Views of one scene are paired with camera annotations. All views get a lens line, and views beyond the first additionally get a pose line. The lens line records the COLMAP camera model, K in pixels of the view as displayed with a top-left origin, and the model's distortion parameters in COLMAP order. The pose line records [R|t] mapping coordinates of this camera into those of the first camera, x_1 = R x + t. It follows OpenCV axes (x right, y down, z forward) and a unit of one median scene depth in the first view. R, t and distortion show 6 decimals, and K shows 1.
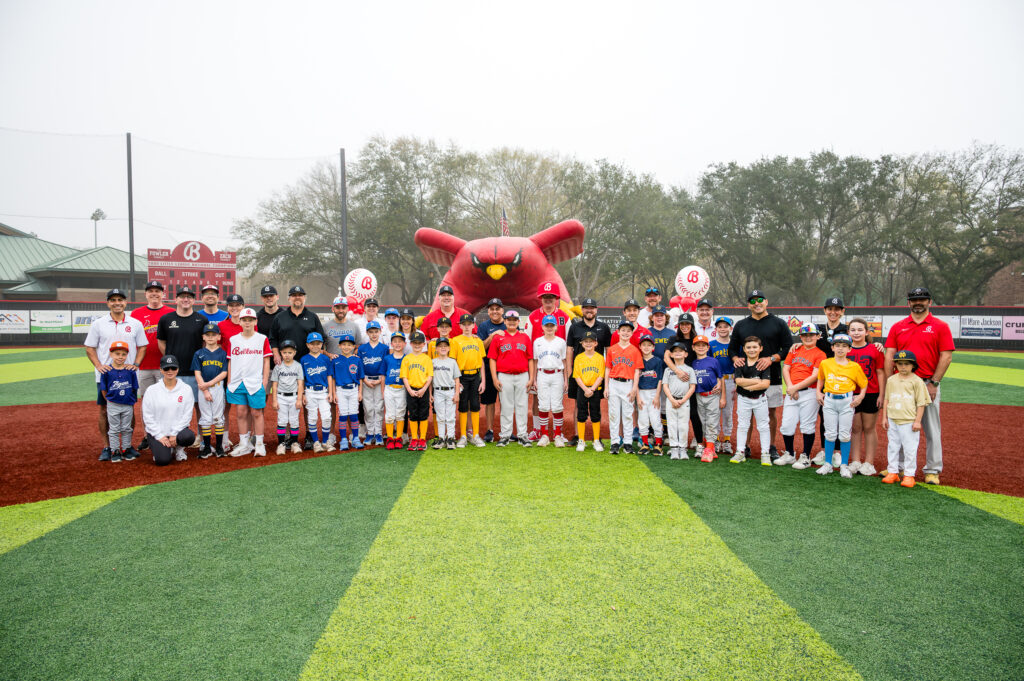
lens RADIAL K [[699.7, 0, 511.0], [0, 699.7, 337.2], [0, 0, 1]] dist [0.009708, 0.000393]
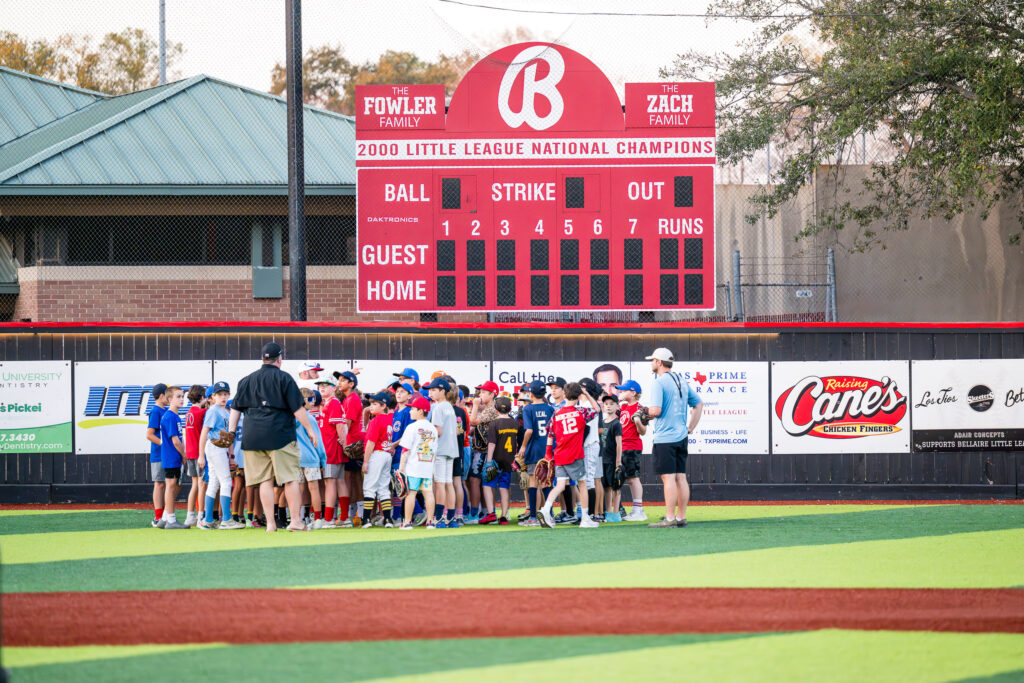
lens RADIAL K [[4860.7, 0, 511.1], [0, 4860.7, 341.8], [0, 0, 1]] dist [0.184975, 0.000000]
pose [[0.900846, -0.015701, -0.433854, 0.195331], [-0.002545, 0.999138, -0.041441, 0.020829], [0.434131, 0.038436, 0.900029, -0.366572]]
